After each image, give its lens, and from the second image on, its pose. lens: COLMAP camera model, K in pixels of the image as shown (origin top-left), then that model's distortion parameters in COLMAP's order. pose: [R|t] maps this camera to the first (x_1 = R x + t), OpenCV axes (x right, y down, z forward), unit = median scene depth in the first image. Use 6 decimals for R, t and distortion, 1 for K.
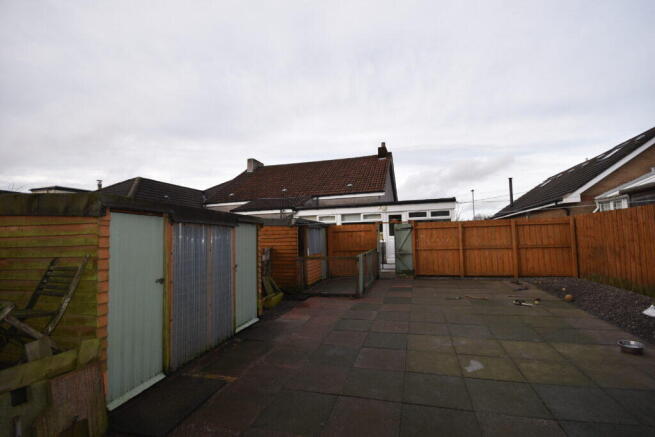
lens RADIAL K [[285.6, 0, 334.0], [0, 285.6, 217.2], [0, 0, 1]] dist [-0.008006, -0.005827]
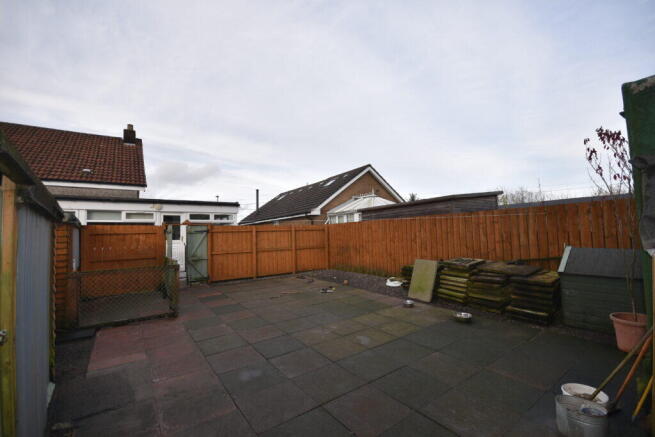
lens RADIAL K [[285.6, 0, 334.0], [0, 285.6, 218.5], [0, 0, 1]] dist [-0.008006, -0.005827]
pose [[0.600859, 0.055060, 0.797457, -0.229627], [-0.043179, 0.998404, -0.036400, 0.014049], [-0.798188, -0.012563, 0.602277, 0.128712]]
